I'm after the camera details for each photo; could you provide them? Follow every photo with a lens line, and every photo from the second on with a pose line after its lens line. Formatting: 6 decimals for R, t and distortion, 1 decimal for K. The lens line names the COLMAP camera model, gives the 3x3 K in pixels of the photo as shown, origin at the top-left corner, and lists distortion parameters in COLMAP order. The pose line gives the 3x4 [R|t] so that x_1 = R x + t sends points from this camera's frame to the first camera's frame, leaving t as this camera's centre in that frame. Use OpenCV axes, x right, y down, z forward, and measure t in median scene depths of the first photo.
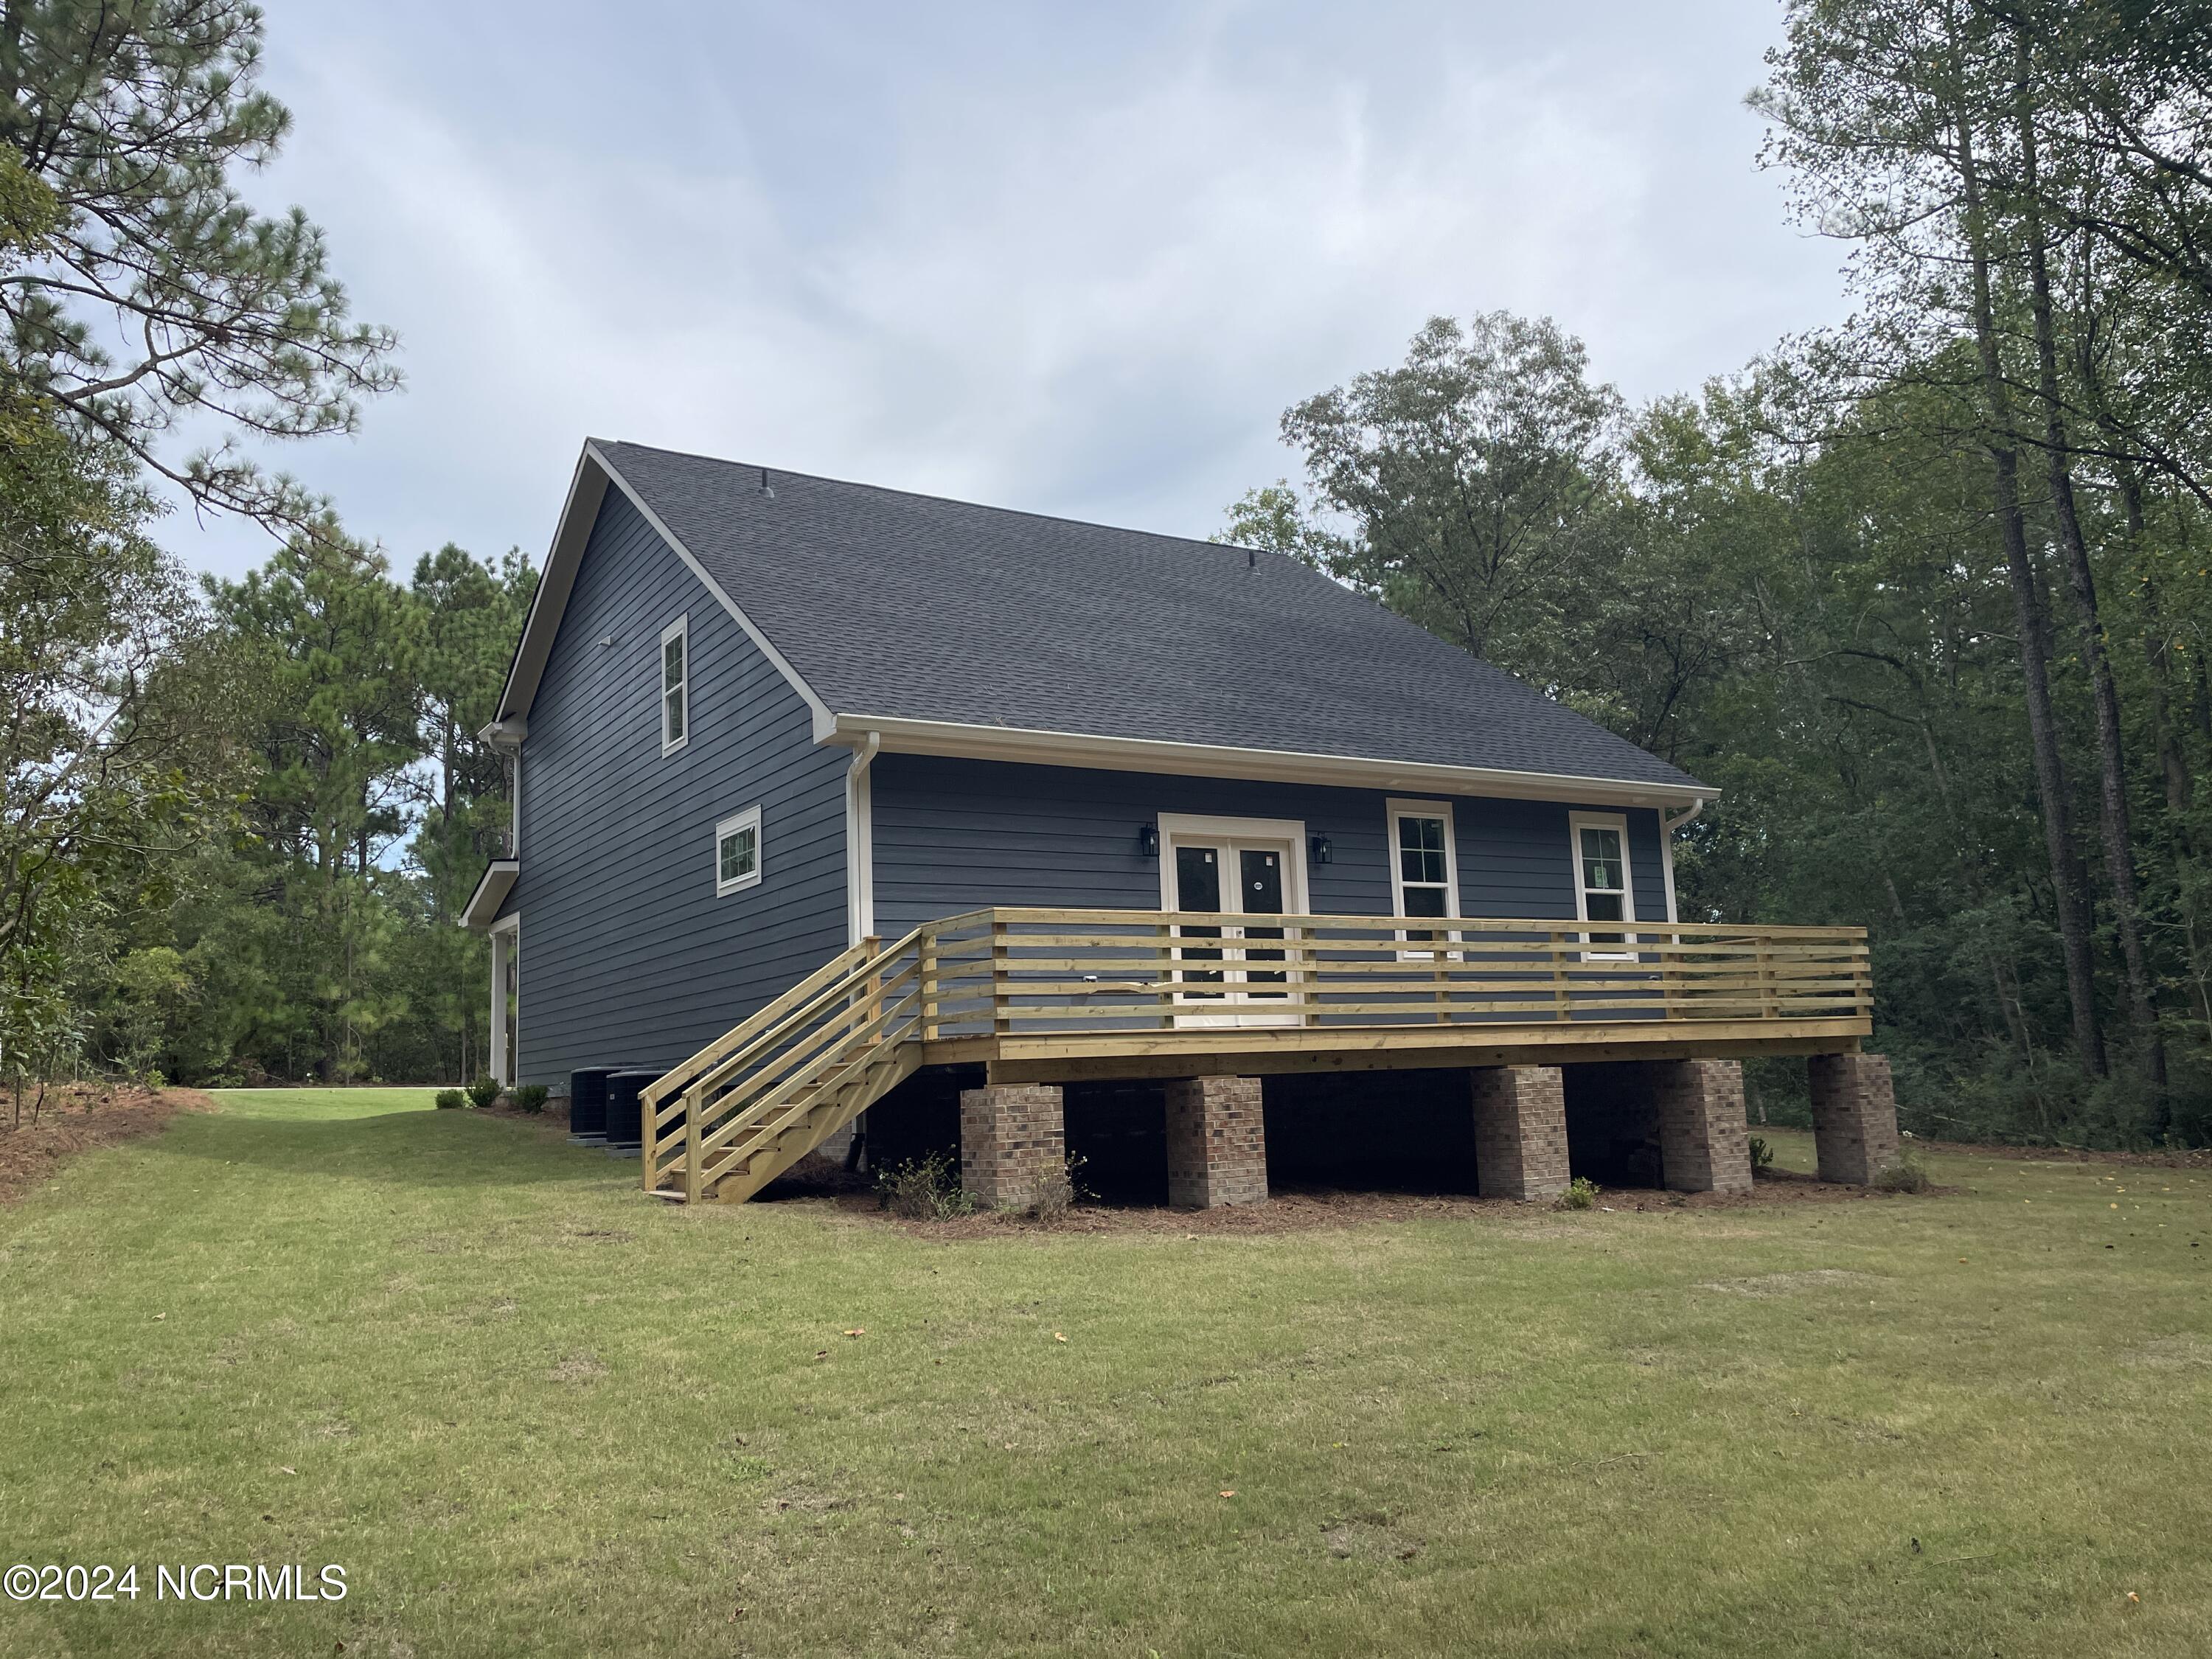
lens RADIAL K [[1682.8, 0, 1134.6], [0, 1682.8, 817.3], [0, 0, 1]] dist [0.121034, -0.166701]
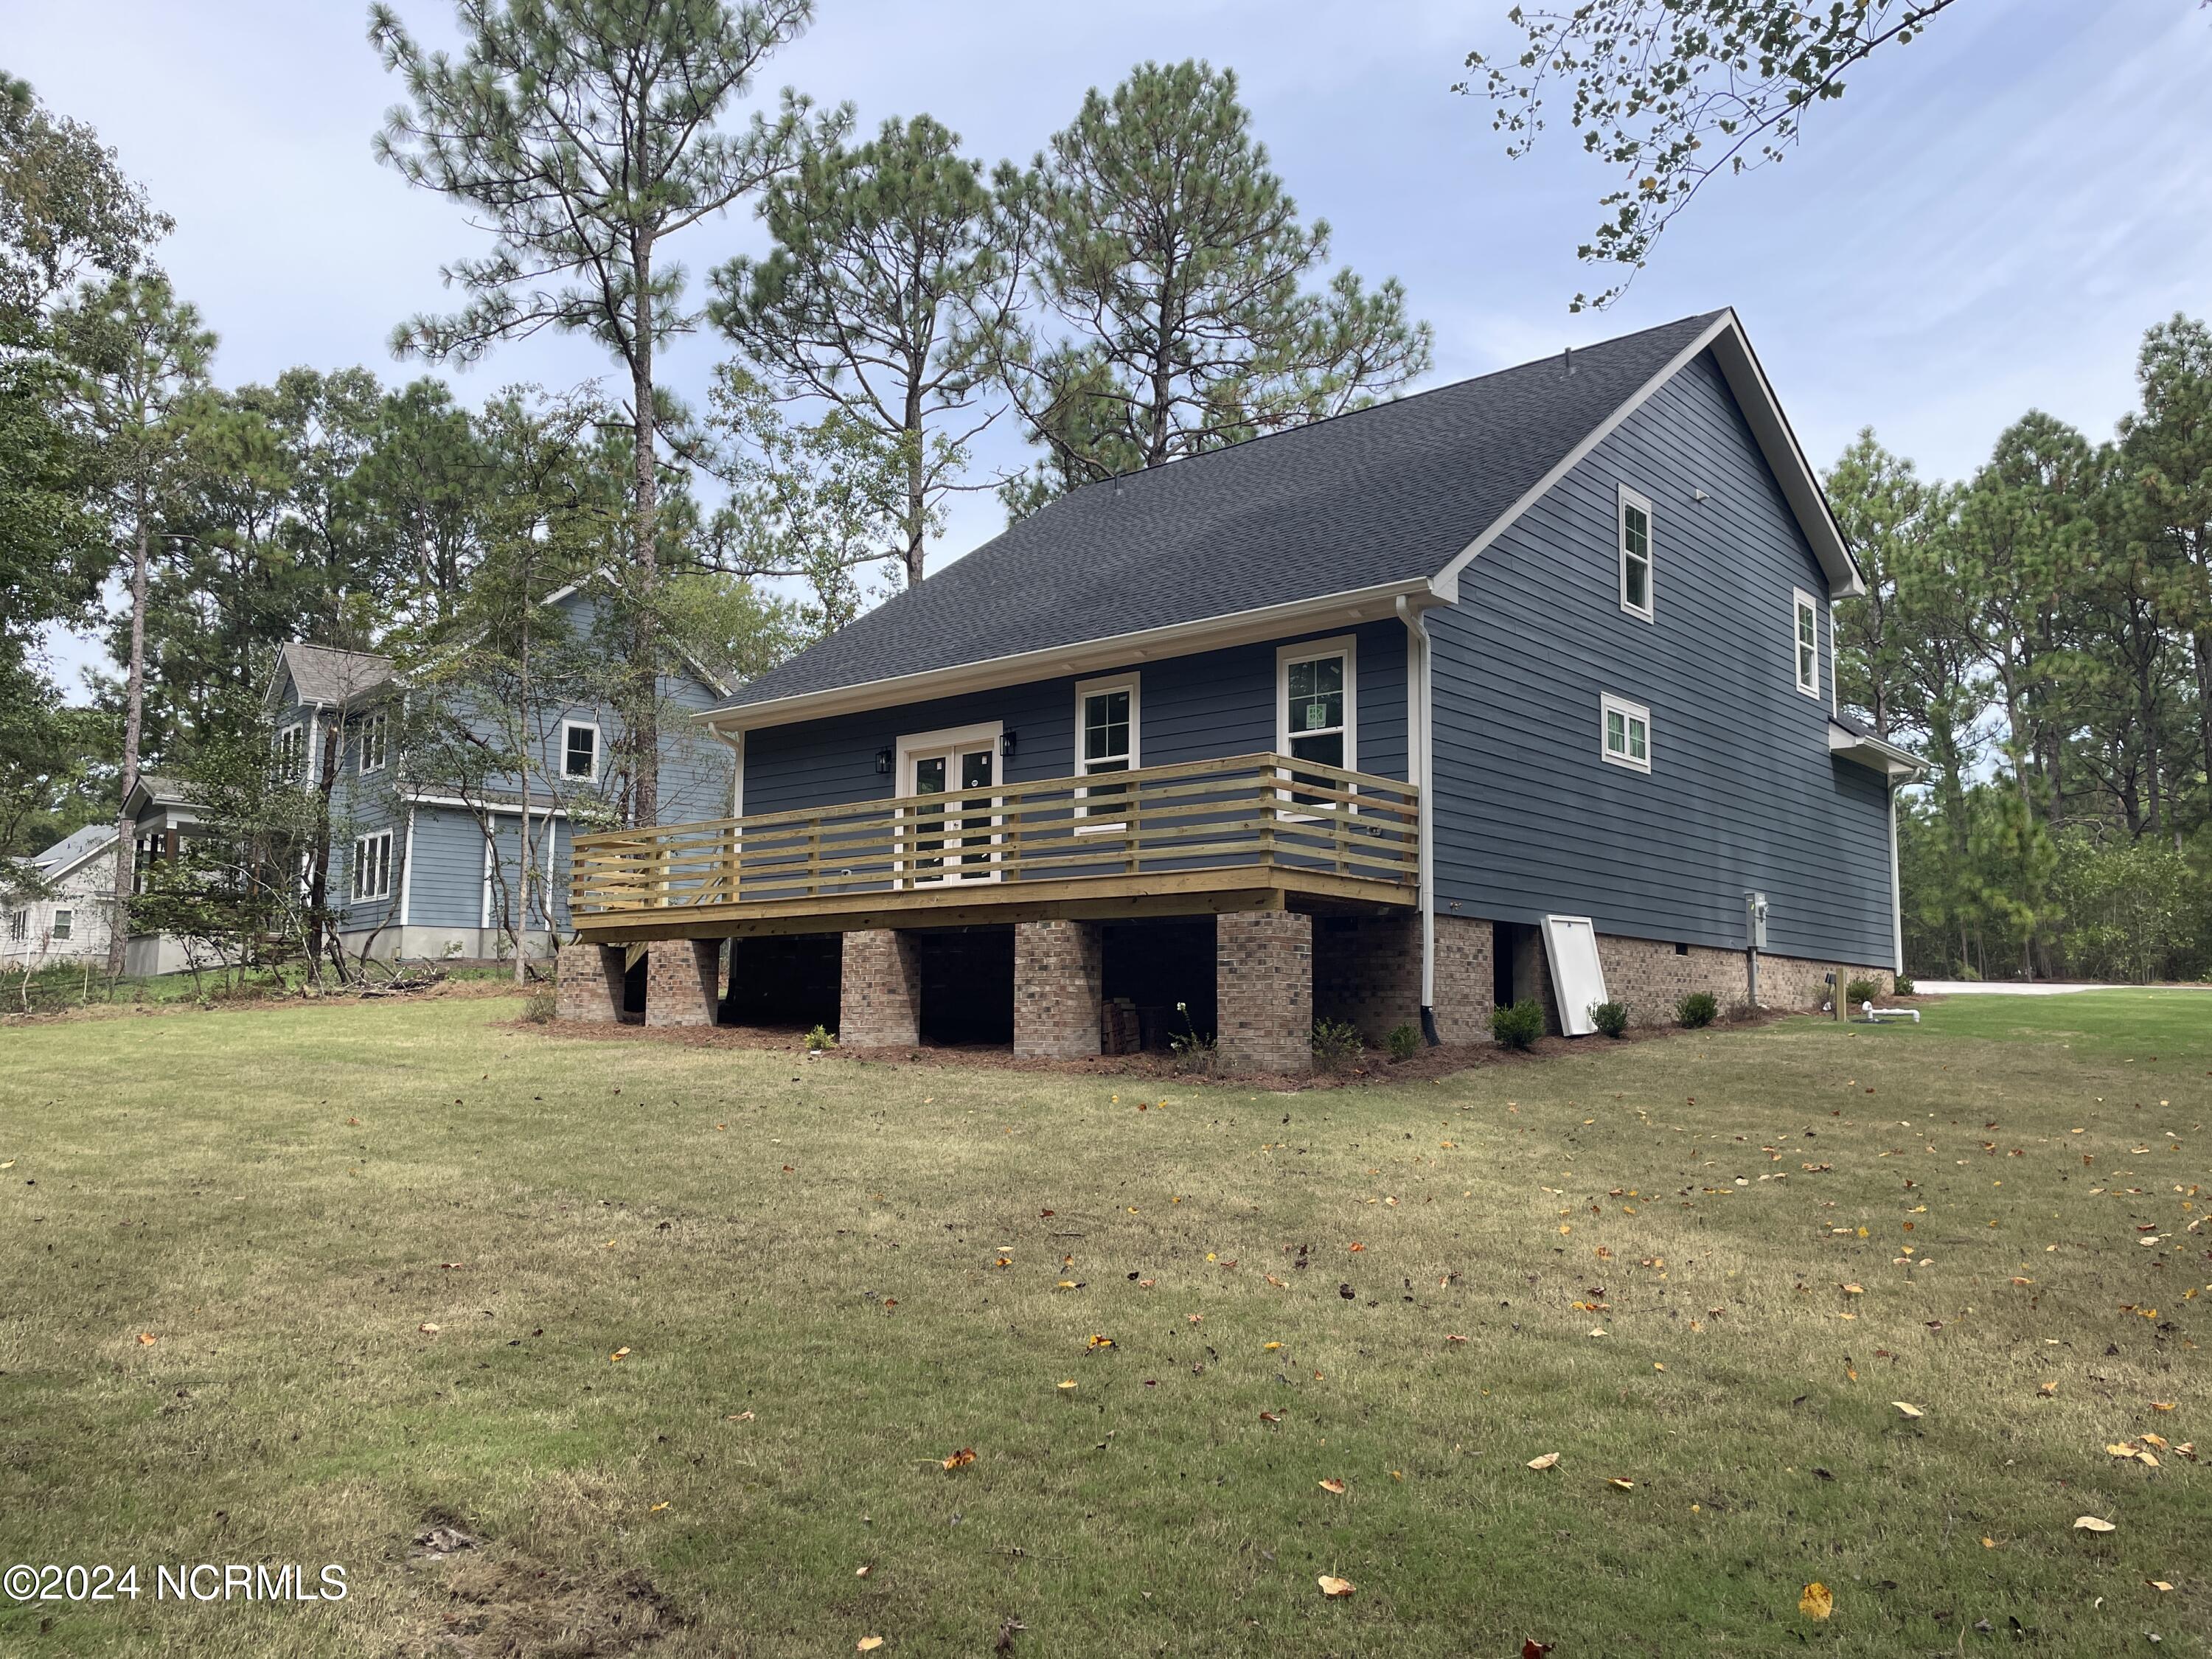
lens RADIAL K [[1682.8, 0, 1134.6], [0, 1682.8, 817.3], [0, 0, 1]] dist [0.121034, -0.166701]
pose [[0.289605, -0.073210, -0.954342, 1.210366], [0.129802, 0.990863, -0.036622, 0.120606], [0.948304, -0.113270, 0.296462, 0.745355]]
